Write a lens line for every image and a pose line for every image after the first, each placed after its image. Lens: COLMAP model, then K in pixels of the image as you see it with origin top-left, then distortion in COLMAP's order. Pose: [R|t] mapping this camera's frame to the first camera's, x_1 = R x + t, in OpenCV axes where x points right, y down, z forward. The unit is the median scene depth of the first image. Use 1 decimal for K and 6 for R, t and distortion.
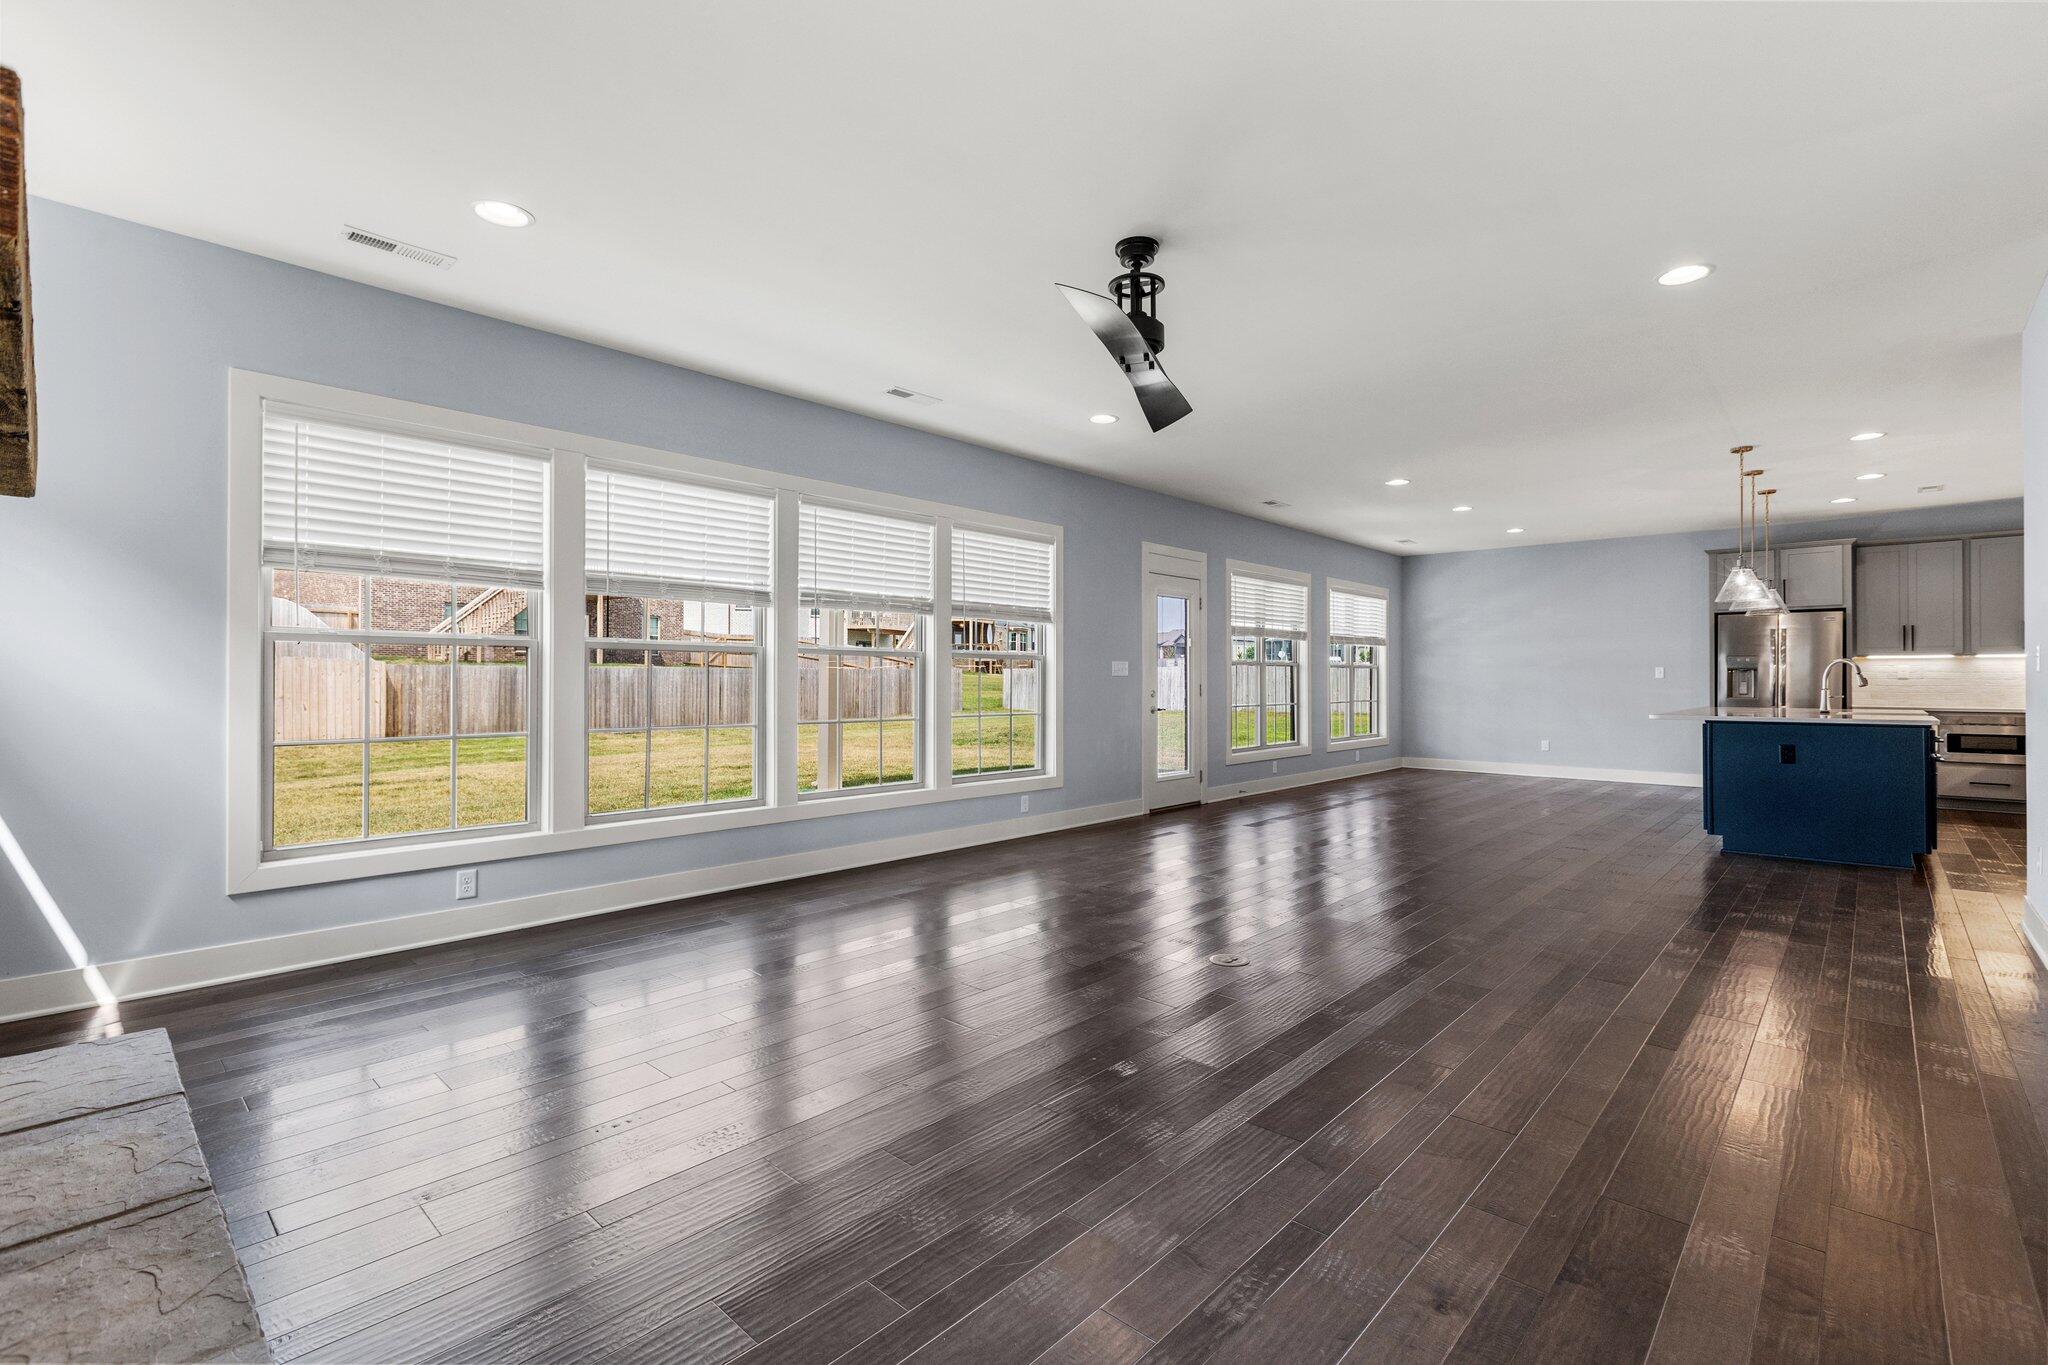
lens RADIAL K [[906.6, 0, 1027.6], [0, 906.6, 677.9], [0, 0, 1]] dist [0.000973, 0.000077]
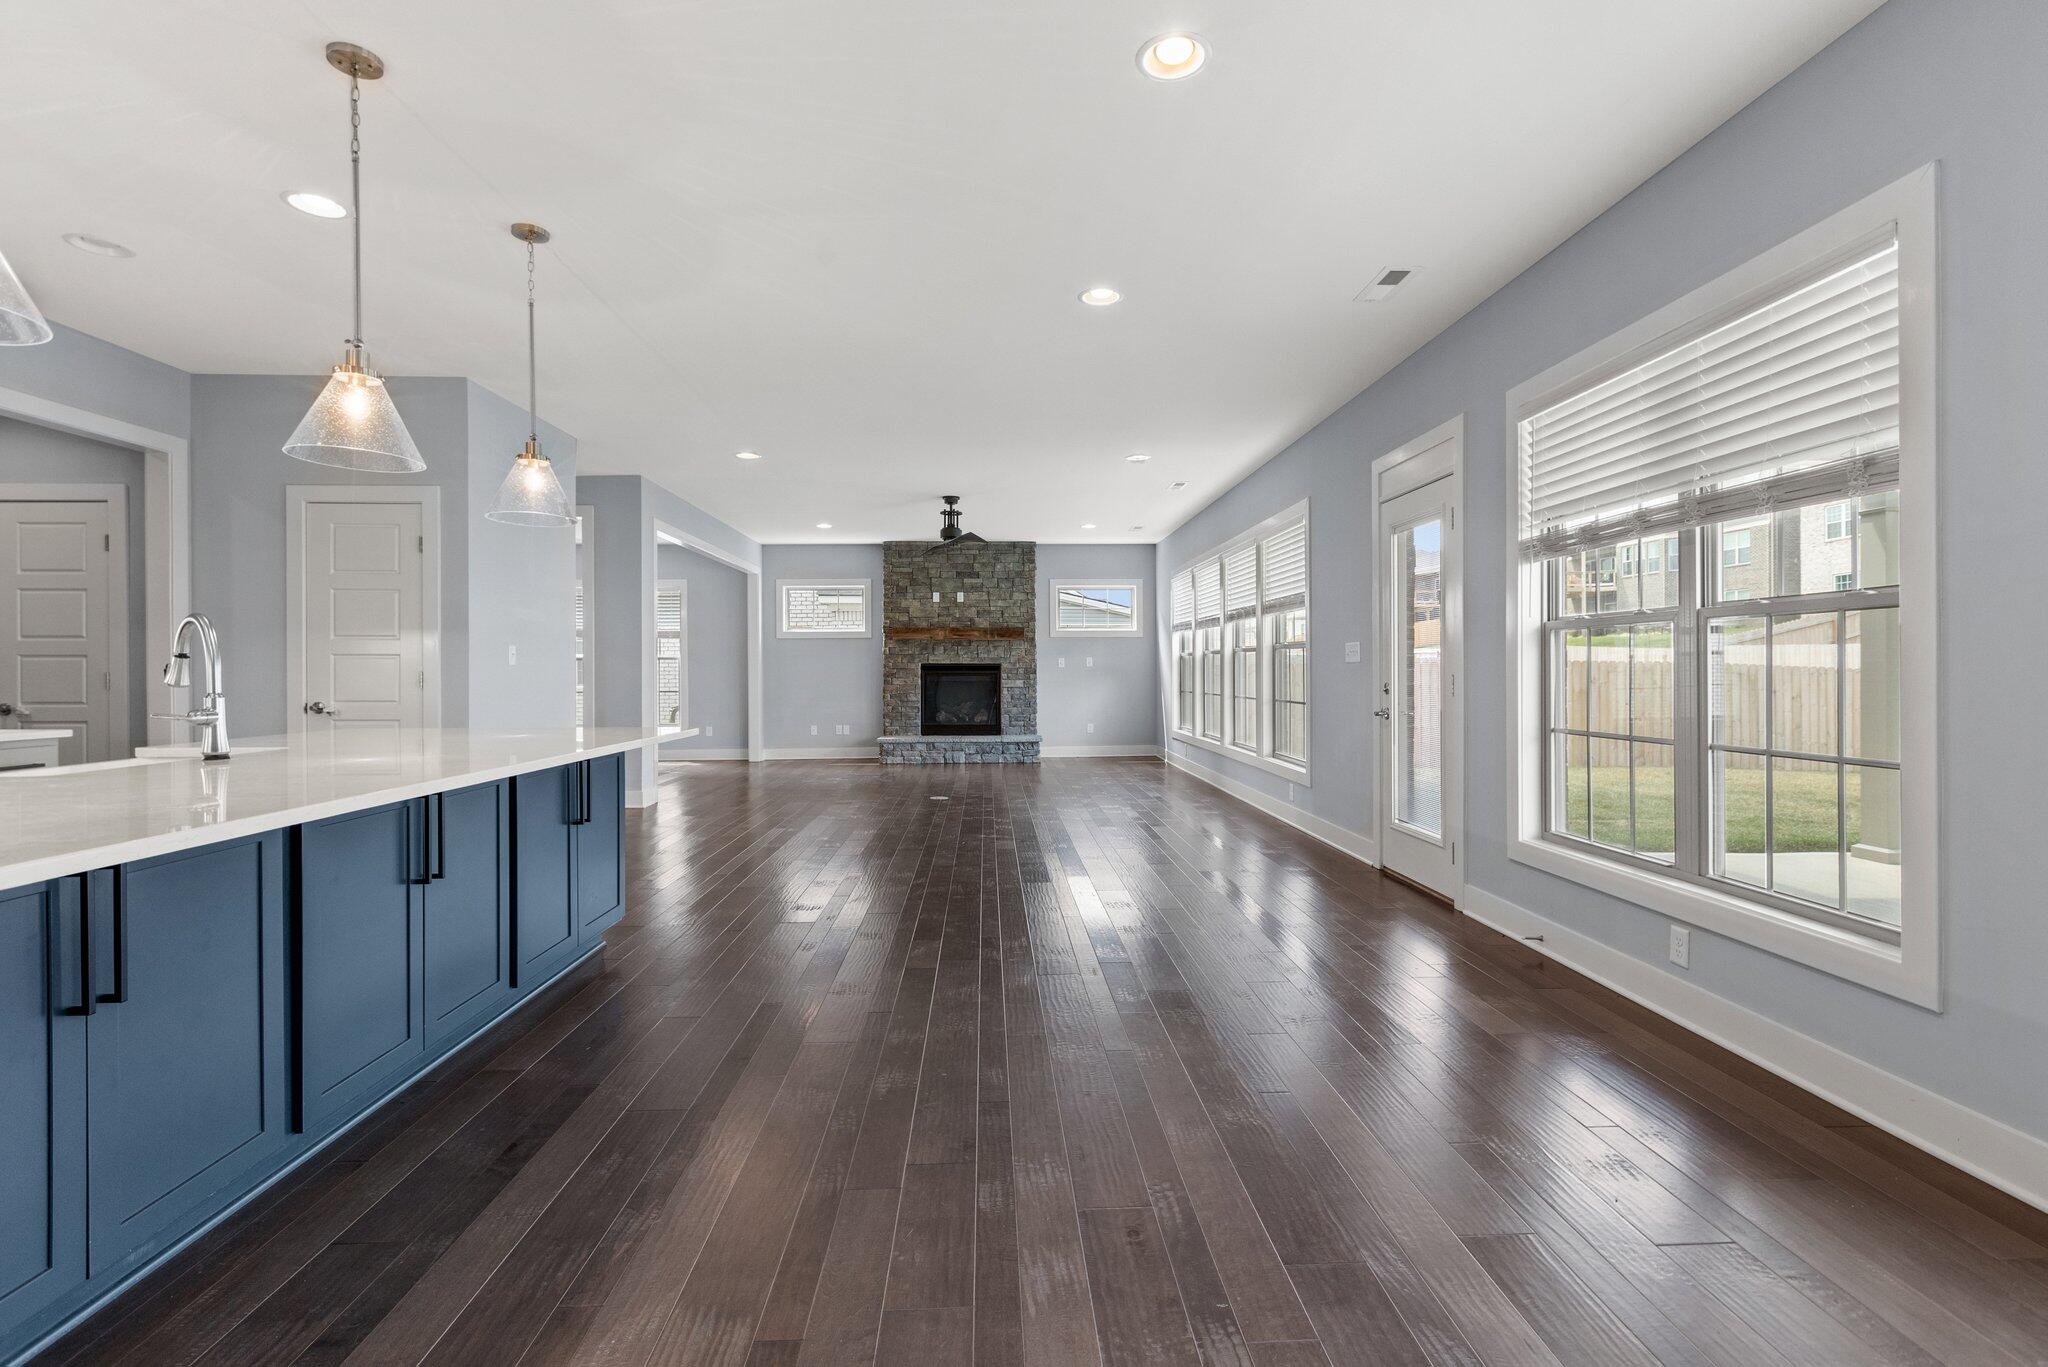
lens RADIAL K [[920.7, 0, 1028.6], [0, 920.7, 670.0], [0, 0, 1]] dist [-0.000894, -0.000369]
pose [[-0.695872, -0.000255, -0.718166, 0.715770], [0.001379, 0.999998, -0.001692, 0.004170], [0.718165, -0.002168, -0.695870, 1.157381]]
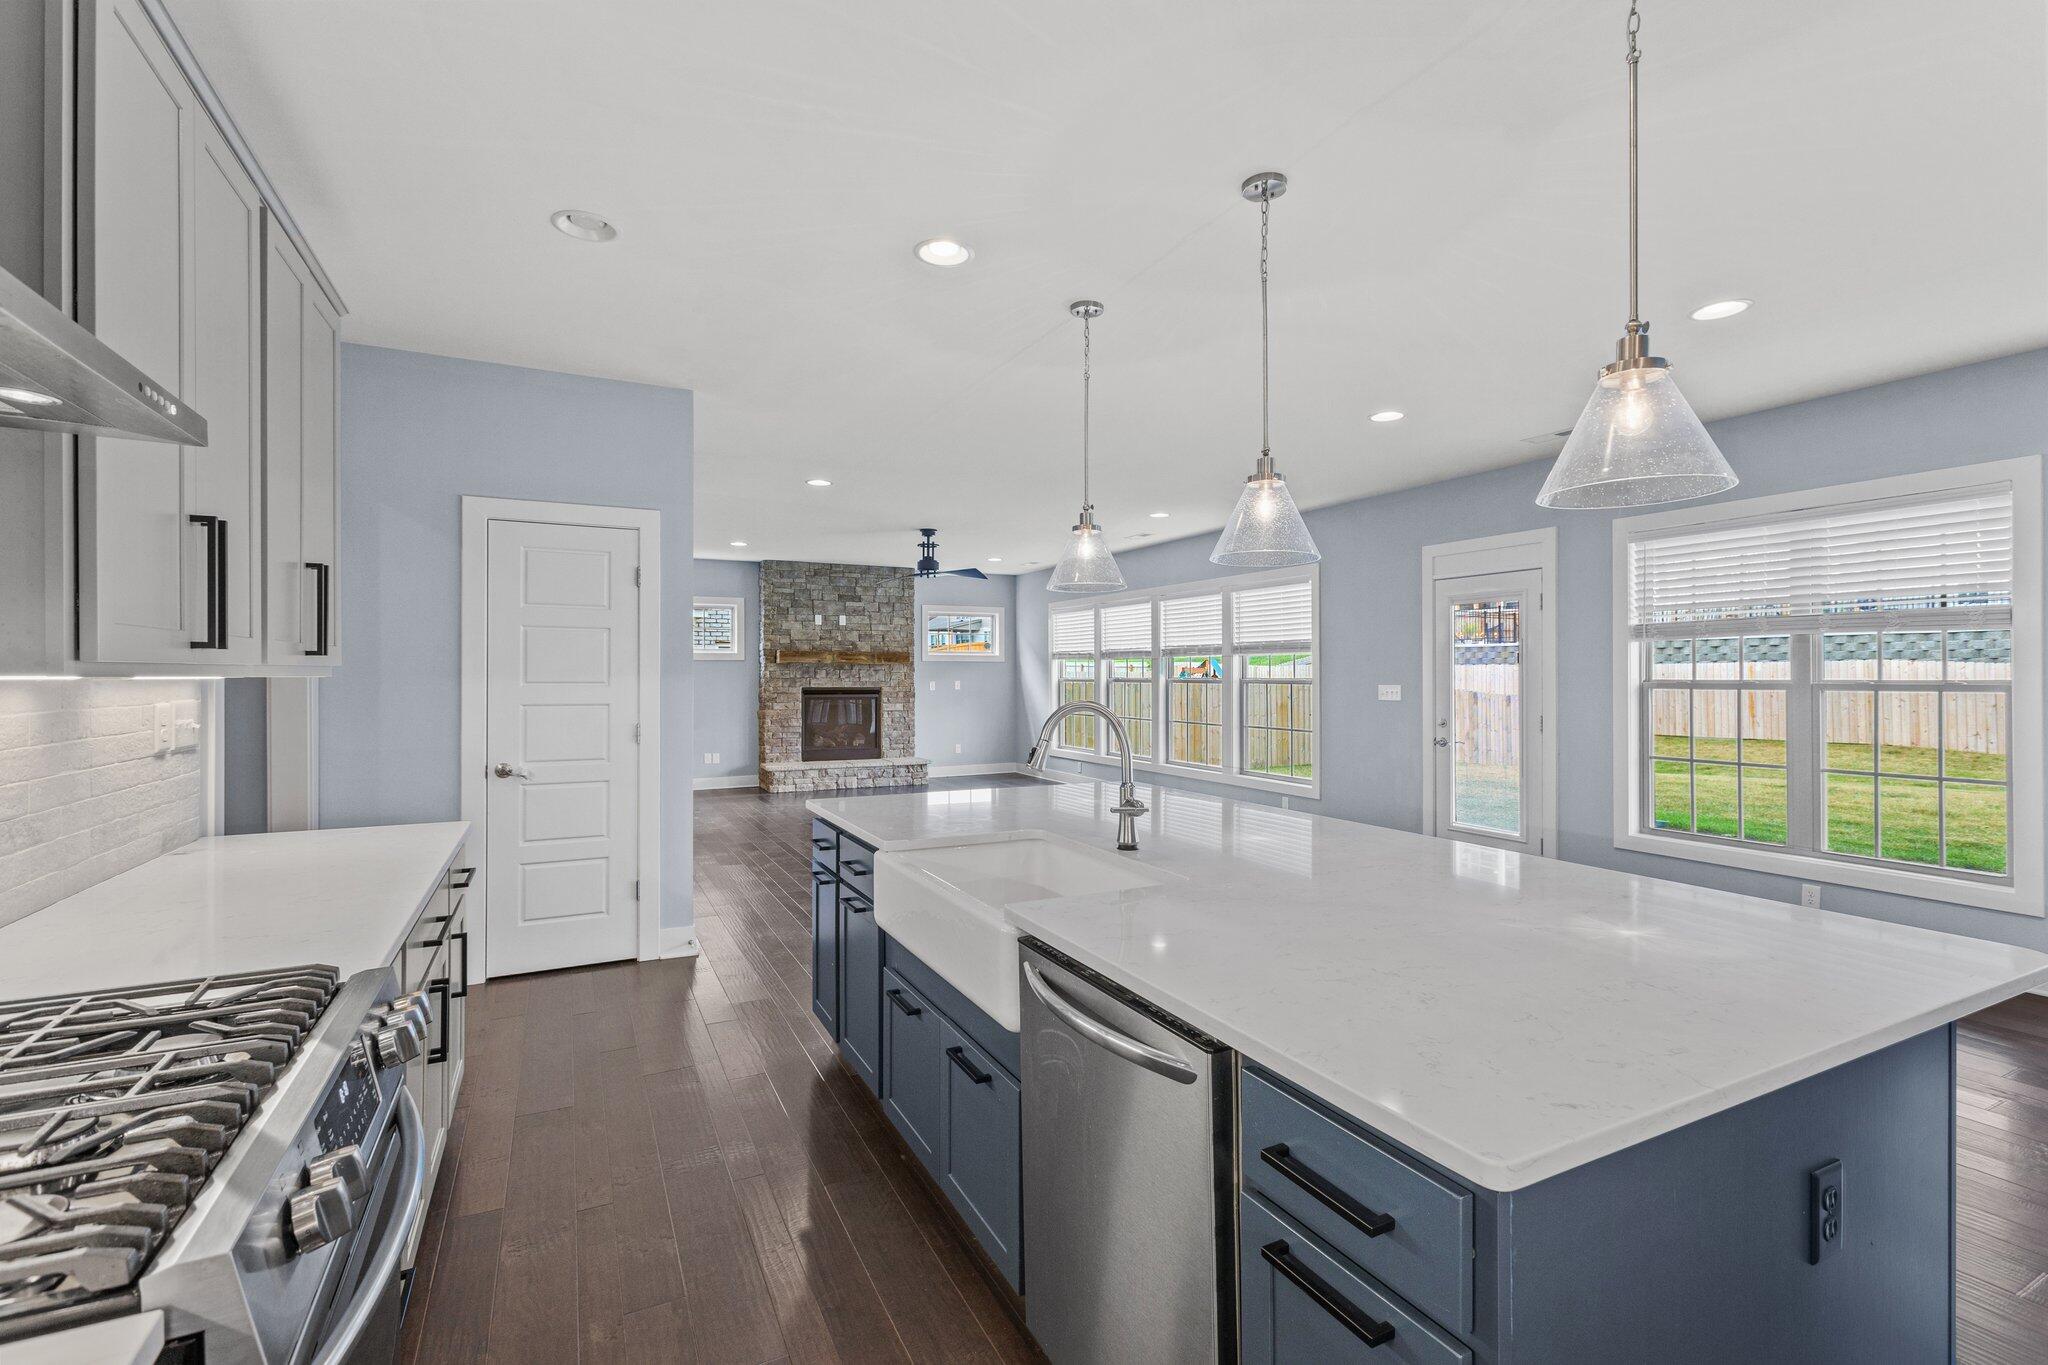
lens RADIAL K [[906.6, 0, 1027.6], [0, 906.6, 677.9], [0, 0, 1]] dist [0.000973, 0.000077]
pose [[-0.336612, -0.000045, -0.941643, 0.965926], [-0.000583, 1.000000, 0.000160, -0.022381], [0.941643, 0.000603, -0.336612, 0.837868]]
